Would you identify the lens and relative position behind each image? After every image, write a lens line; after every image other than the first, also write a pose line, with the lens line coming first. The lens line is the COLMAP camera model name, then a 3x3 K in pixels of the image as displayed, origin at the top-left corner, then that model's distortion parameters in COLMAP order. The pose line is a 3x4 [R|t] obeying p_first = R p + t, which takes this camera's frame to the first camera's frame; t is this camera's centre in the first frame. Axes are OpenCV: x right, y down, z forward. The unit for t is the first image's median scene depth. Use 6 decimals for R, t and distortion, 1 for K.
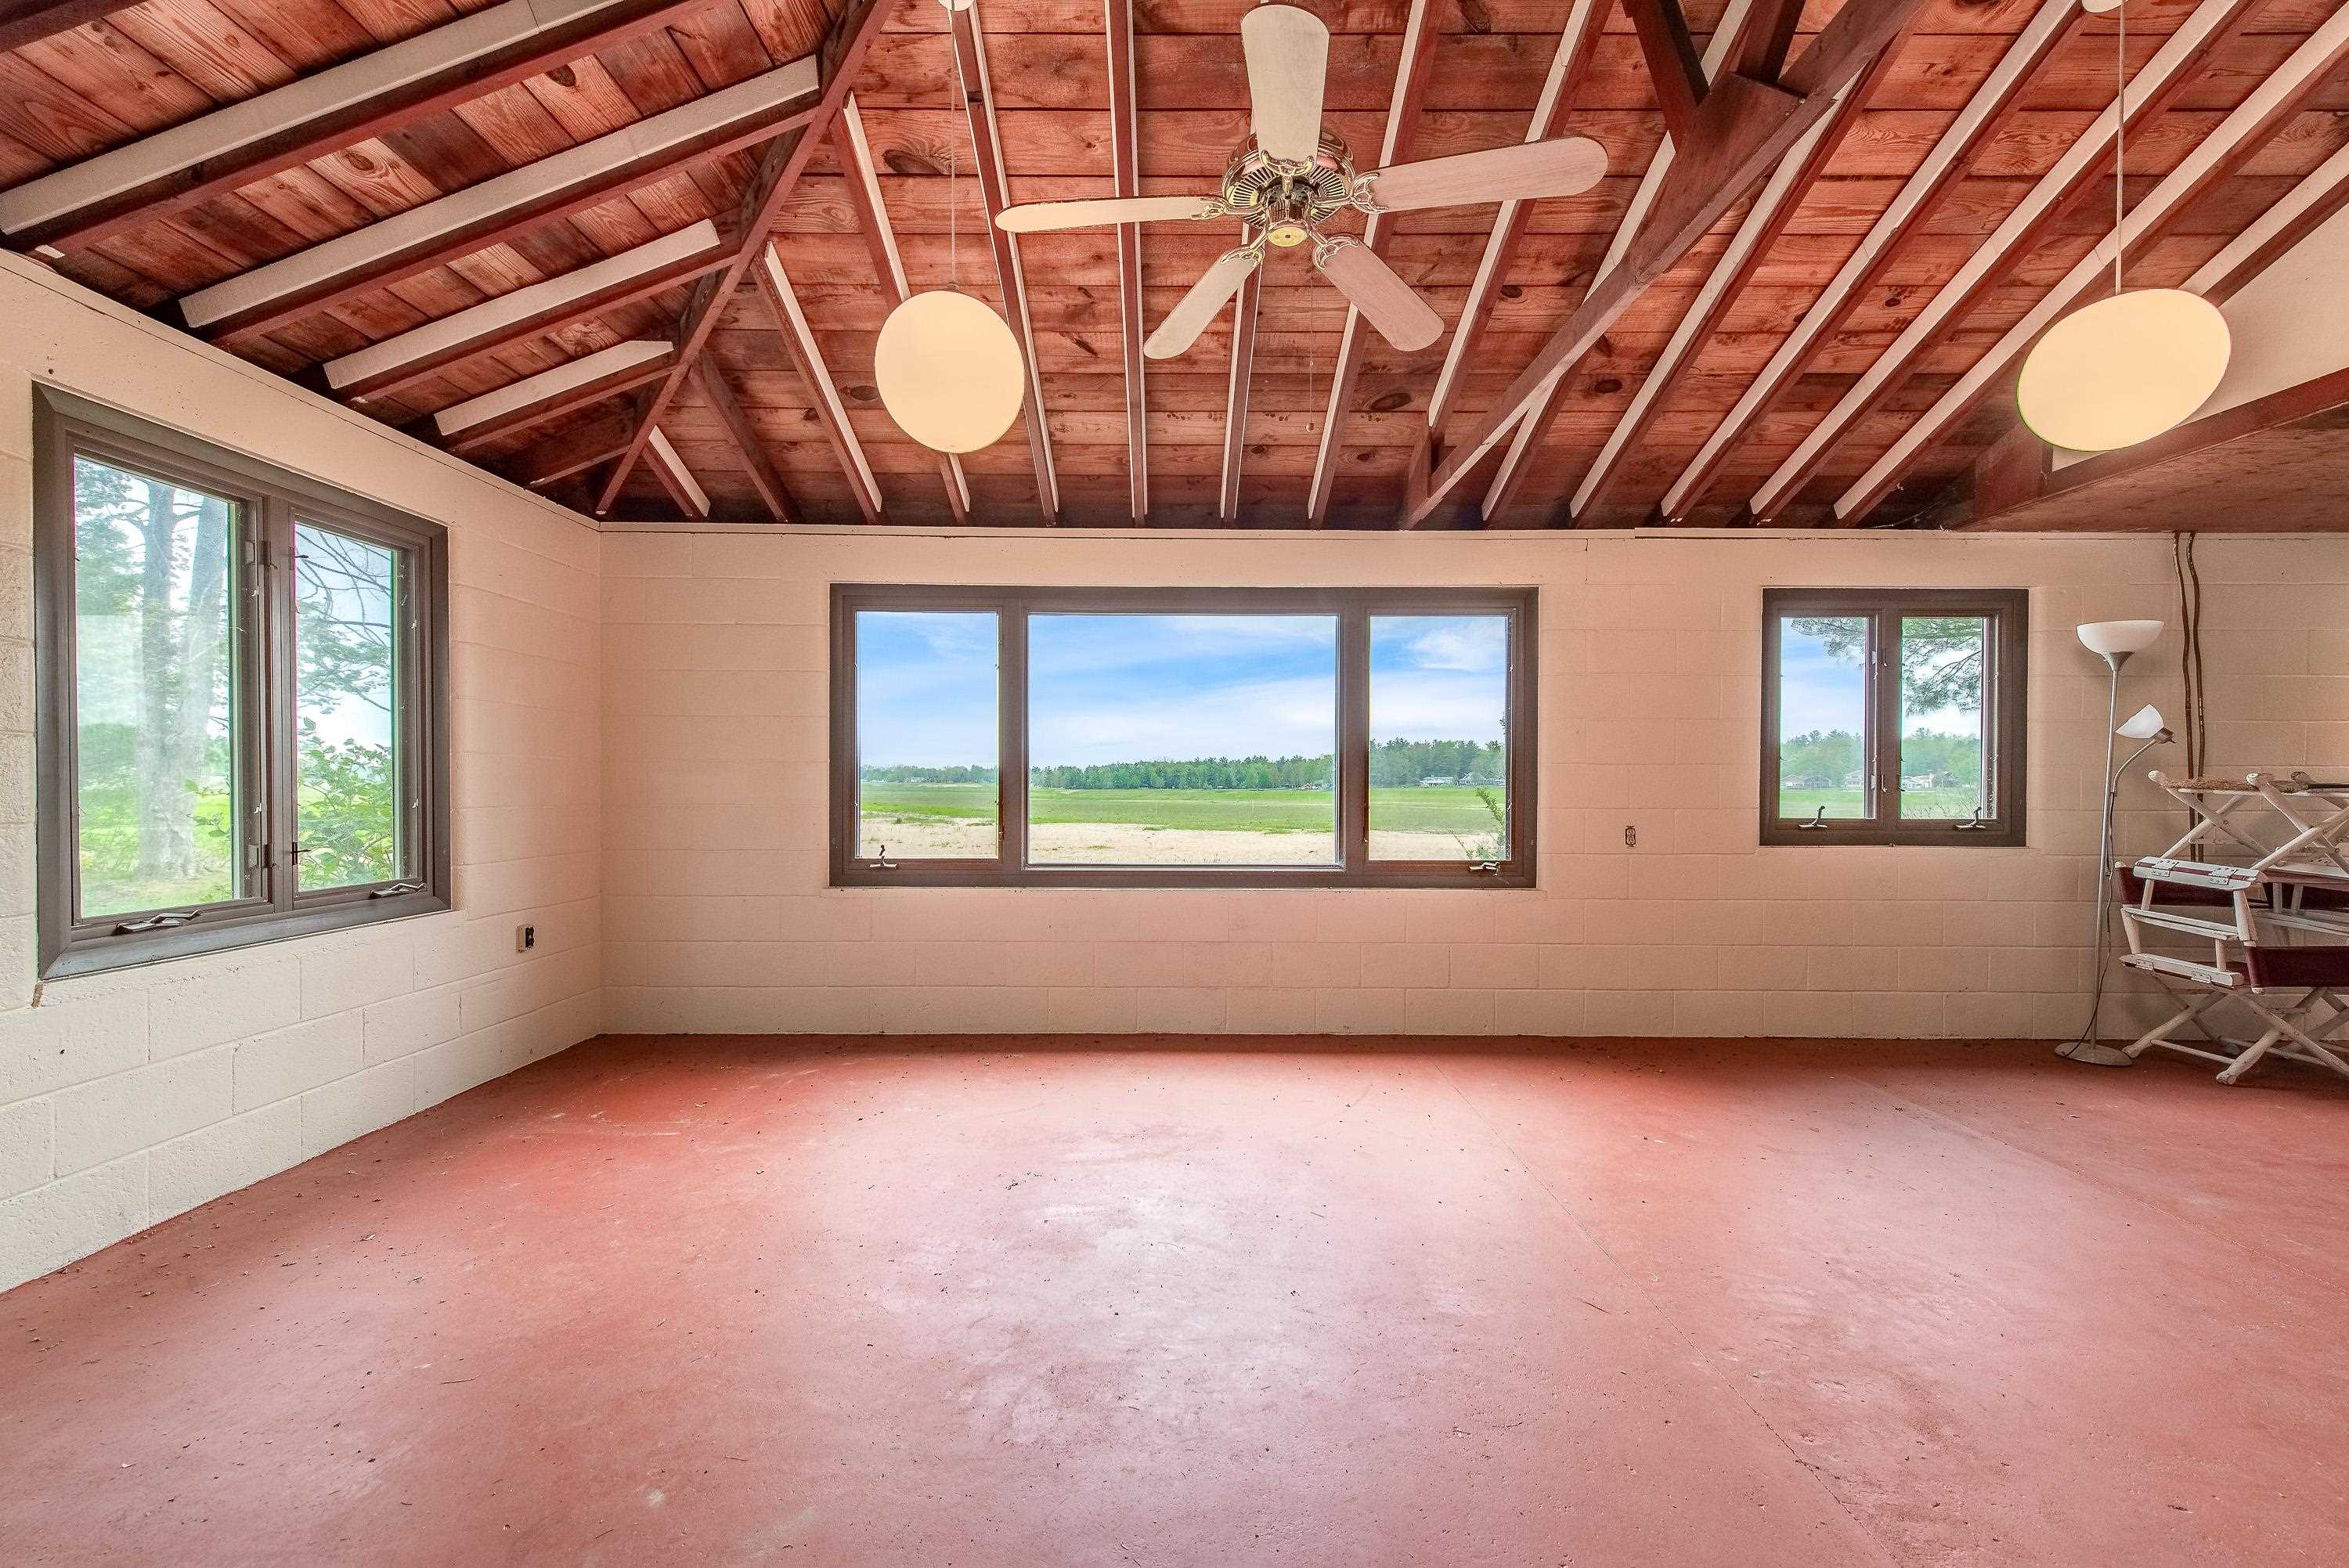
lens RADIAL K [[915.0, 0, 1169.7], [0, 915.0, 792.0], [0, 0, 1]] dist [0.012200, -0.003257]
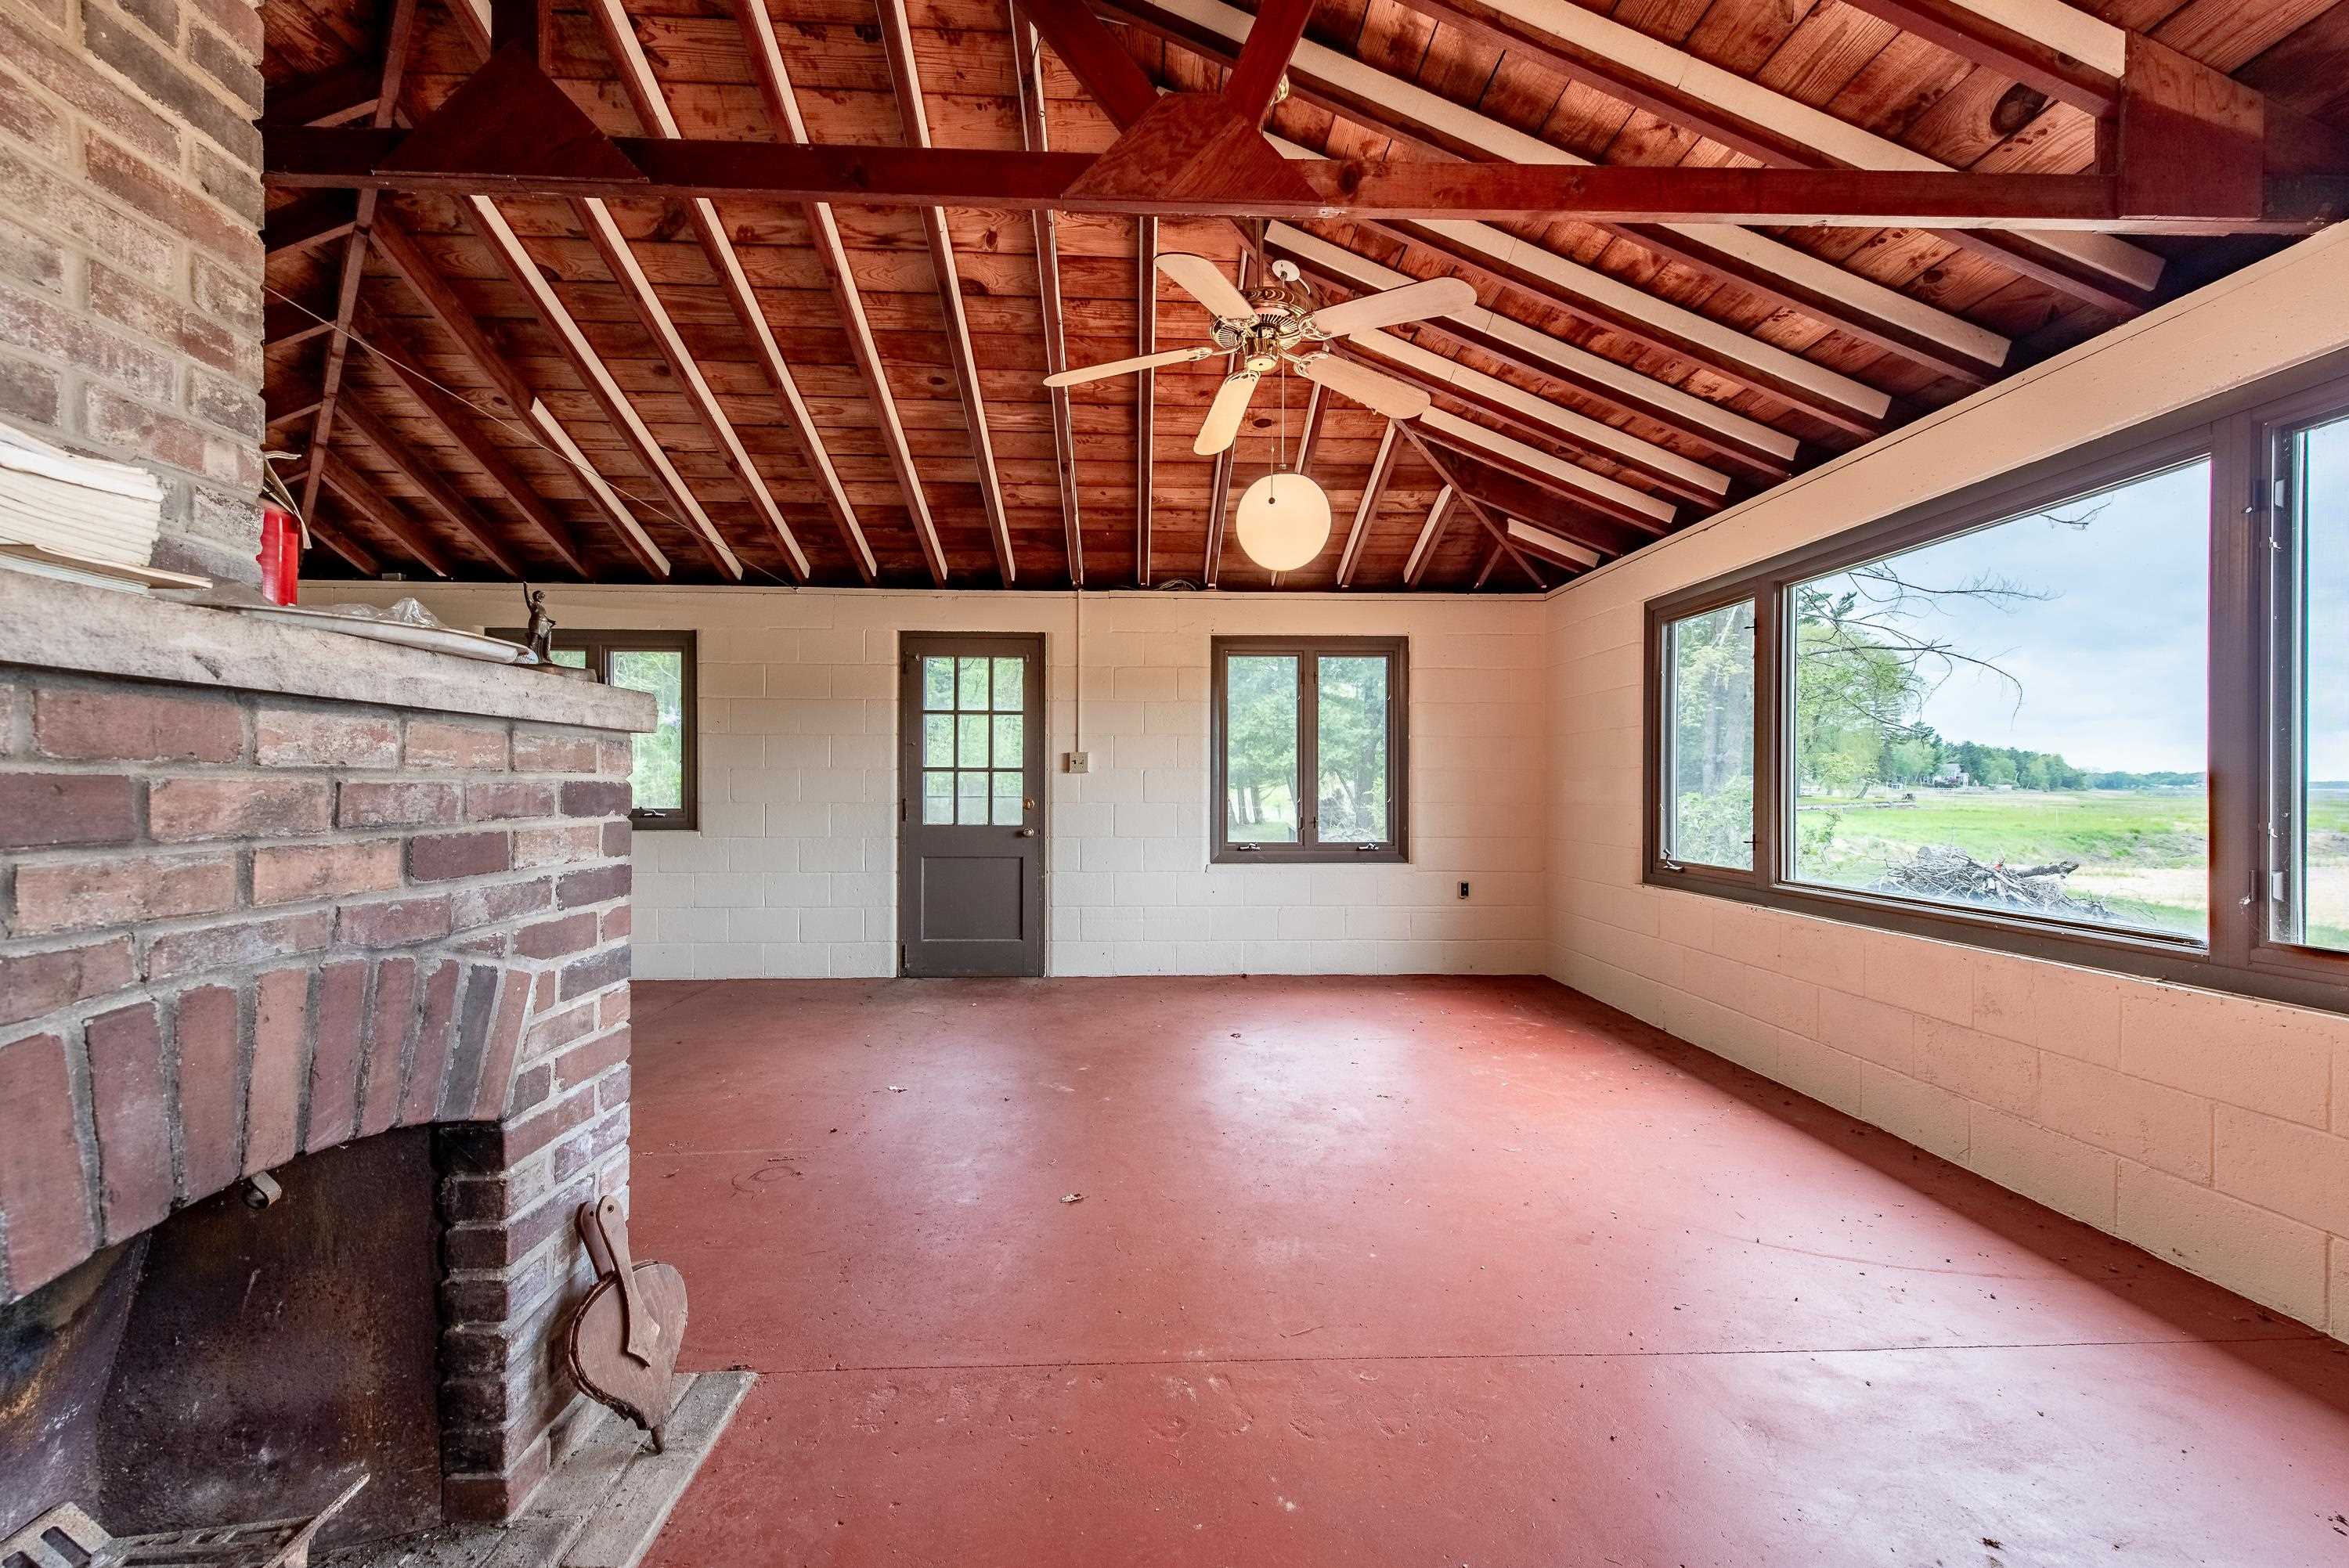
lens RADIAL K [[915.0, 0, 1169.2], [0, 915.0, 790.9], [0, 0, 1]] dist [0.012200, -0.003257]
pose [[0.033138, -0.000207, -0.999451, 0.699183], [-0.009474, 0.999955, -0.000521, 0.000524], [0.999406, 0.009486, 0.033135, 0.408262]]
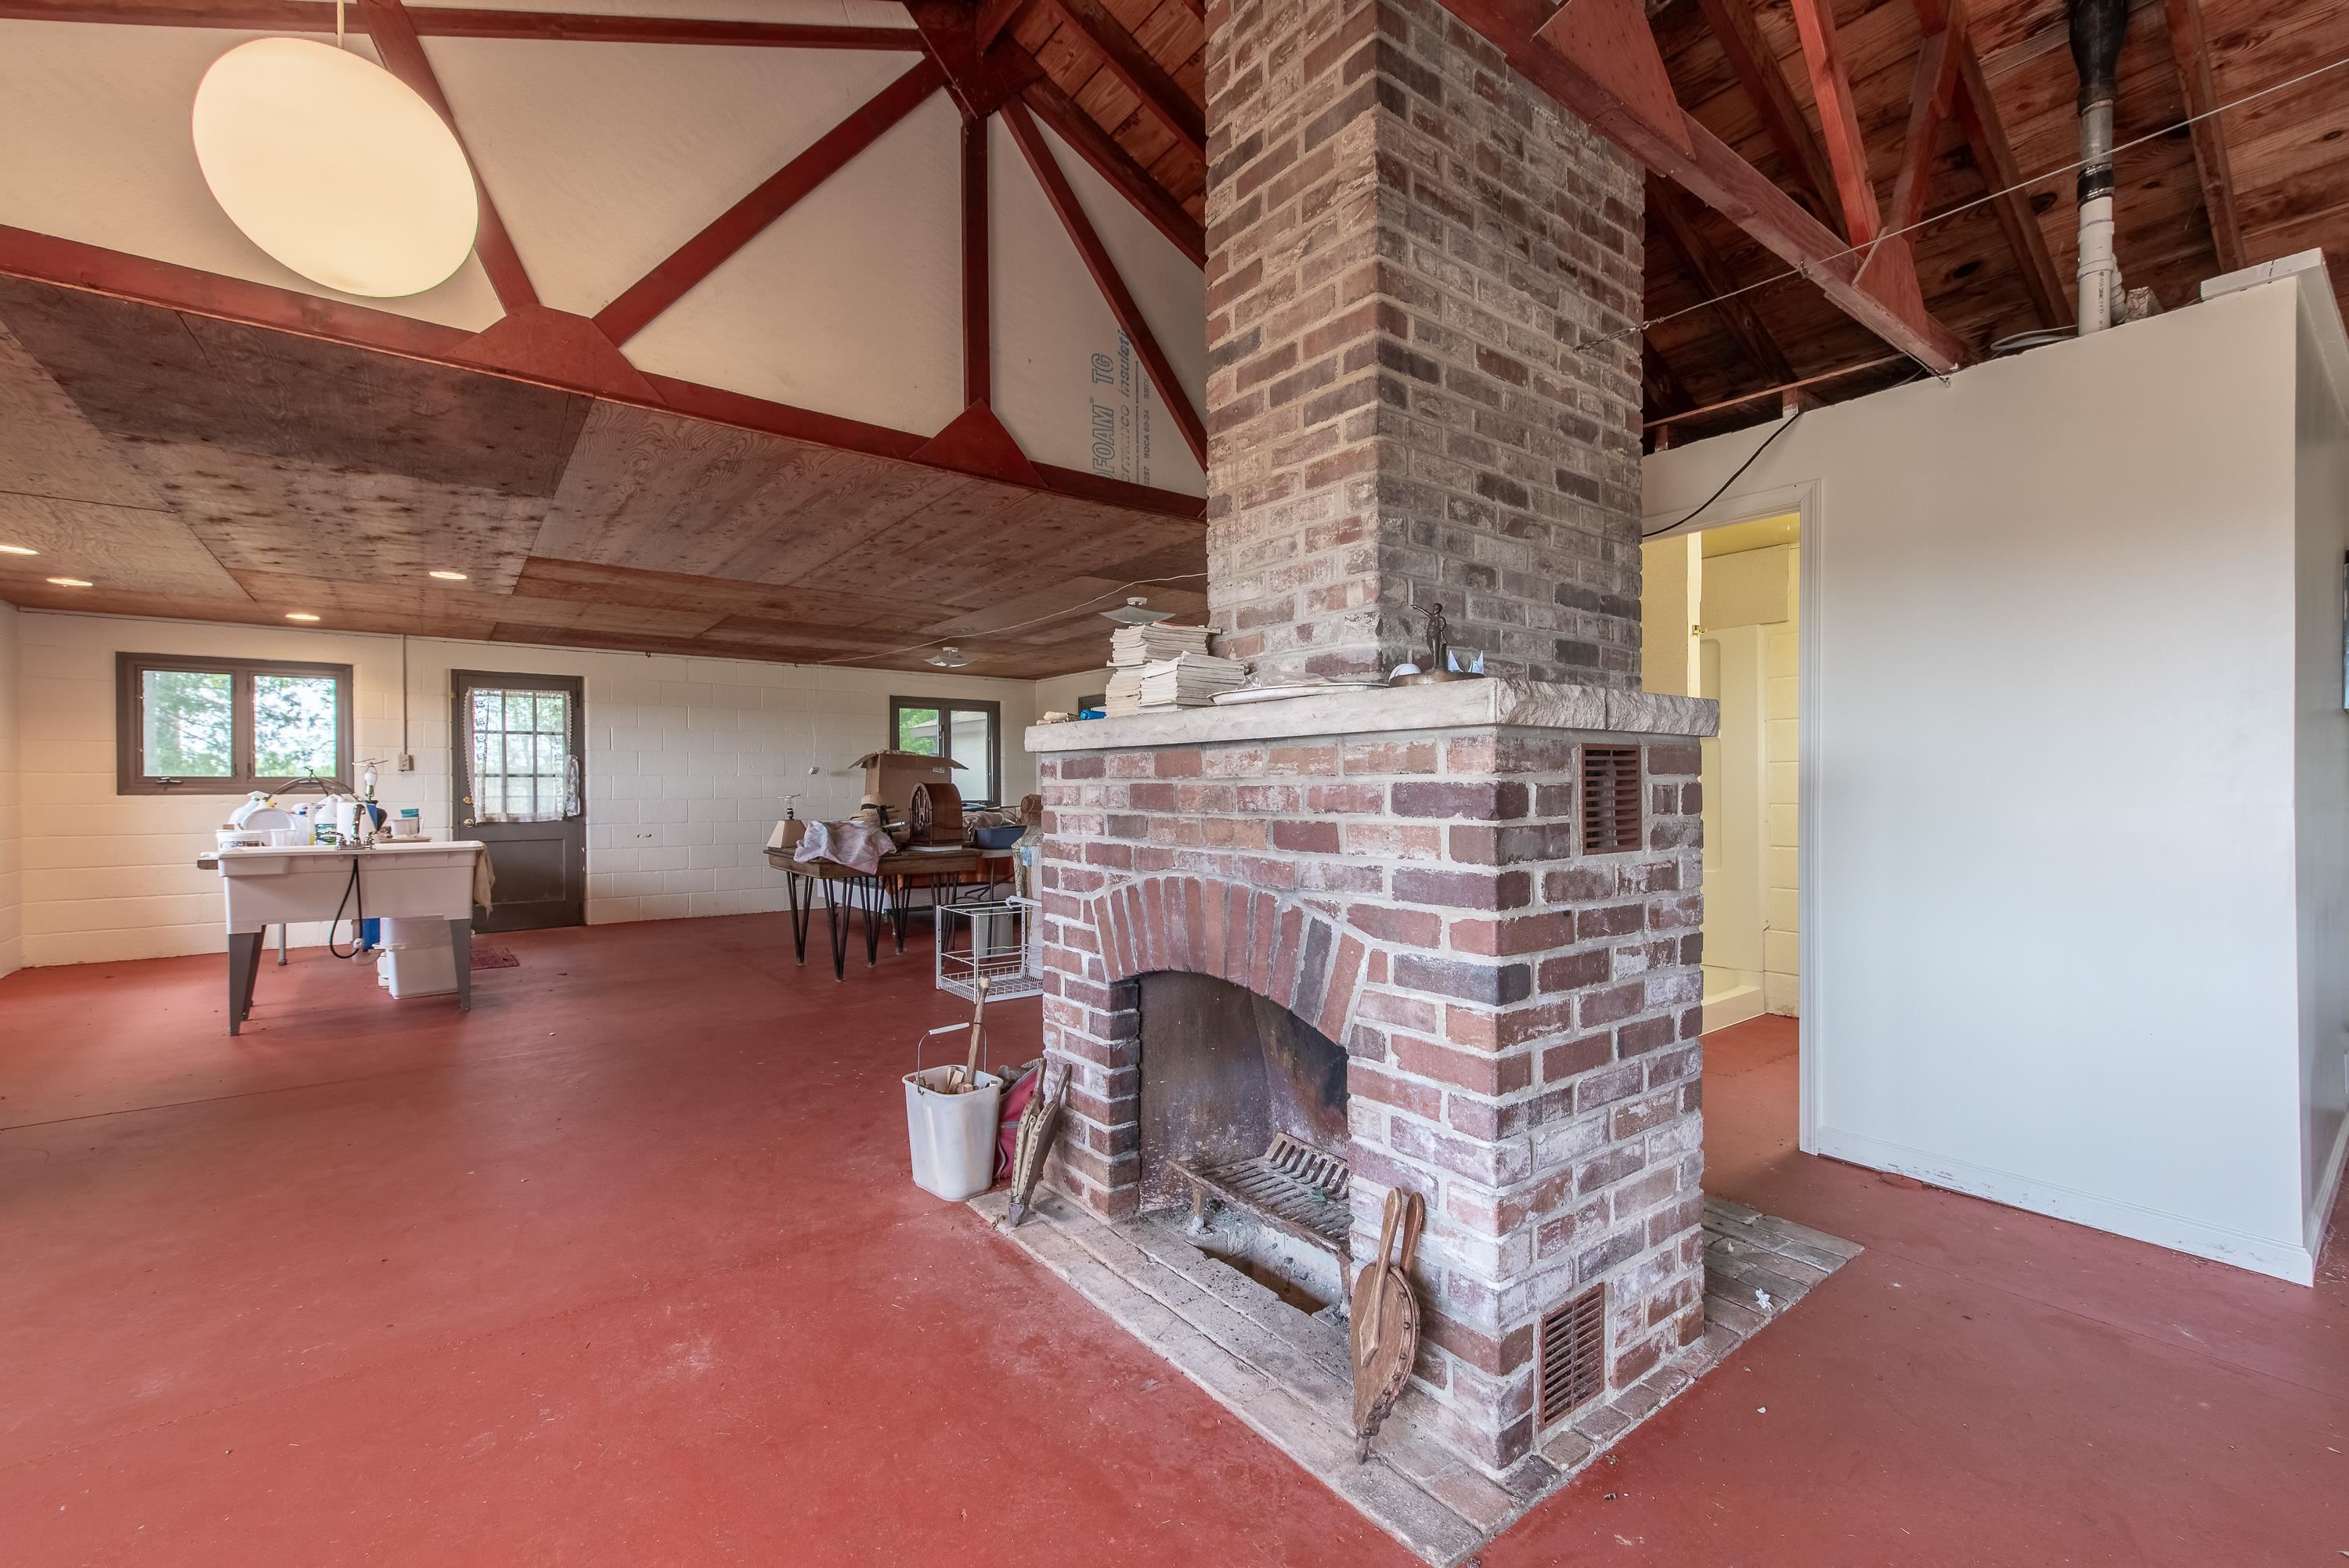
lens RADIAL K [[977.9, 0, 1172.3], [0, 977.9, 792.3], [0, 0, 1]] dist [0.011259, -0.001369]
pose [[-0.603226, -0.006423, 0.797544, 0.043226], [0.007134, 0.999884, 0.013448, -0.003280], [-0.797538, 0.013802, -0.603110, 0.512126]]
